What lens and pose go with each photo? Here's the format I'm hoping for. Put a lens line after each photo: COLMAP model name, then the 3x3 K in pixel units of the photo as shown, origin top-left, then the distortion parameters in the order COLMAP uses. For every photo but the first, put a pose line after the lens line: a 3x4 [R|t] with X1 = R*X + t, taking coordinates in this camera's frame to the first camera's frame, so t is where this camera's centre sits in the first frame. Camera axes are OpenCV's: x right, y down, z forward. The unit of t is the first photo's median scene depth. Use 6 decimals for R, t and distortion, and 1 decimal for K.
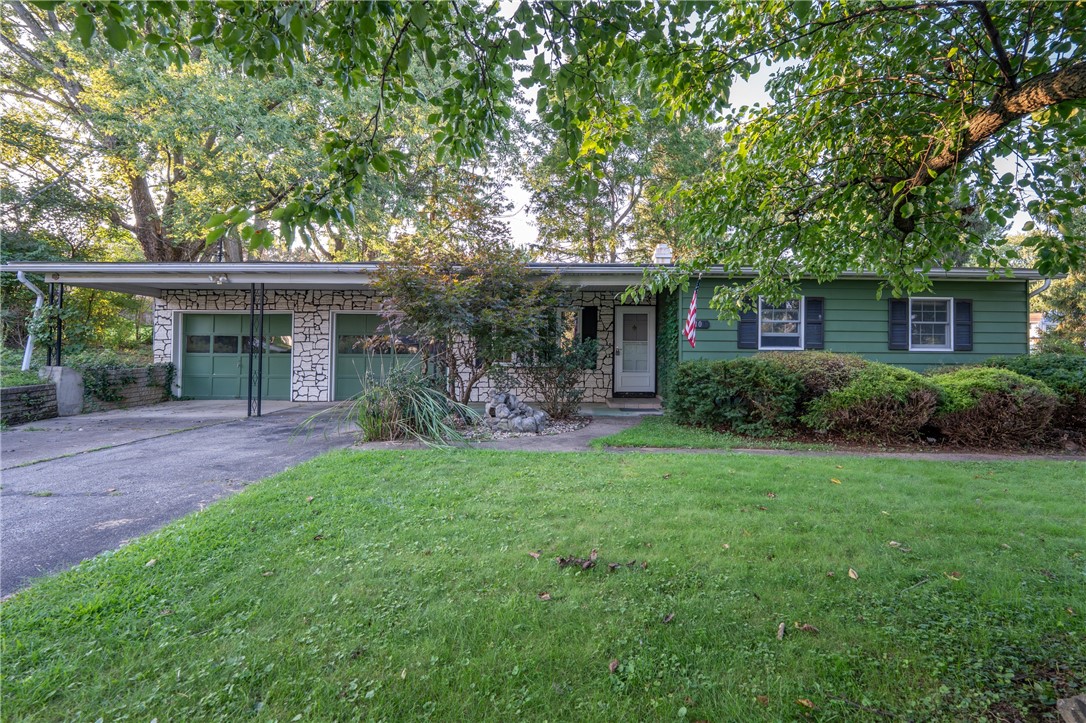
lens RADIAL K [[440.8, 0, 558.7], [0, 440.8, 350.5], [0, 0, 1]] dist [-0.009779, -0.001073]
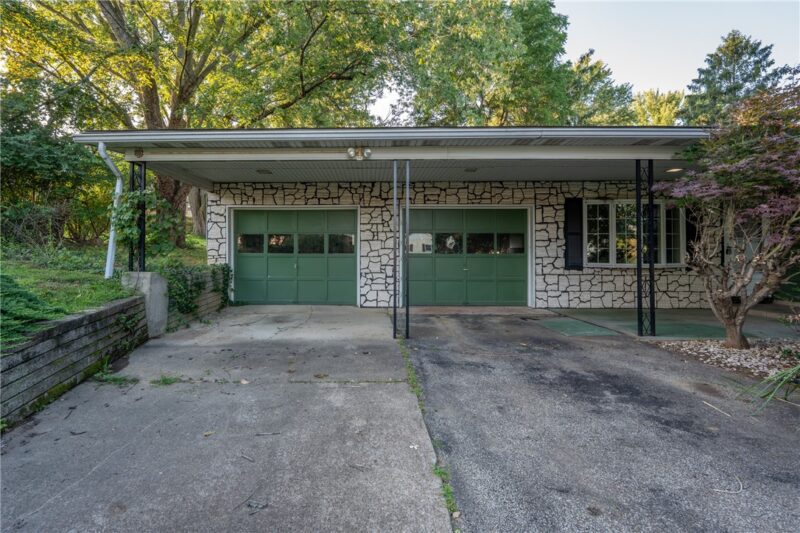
lens RADIAL K [[324.7, 0, 367.6], [0, 324.7, 244.6], [0, 0, 1]] dist [-0.009779, -0.001073]
pose [[0.999409, -0.004249, -0.034118, -0.852434], [0.003711, 0.999868, -0.015806, -0.000493], [0.034180, 0.015670, 0.999293, 0.515491]]
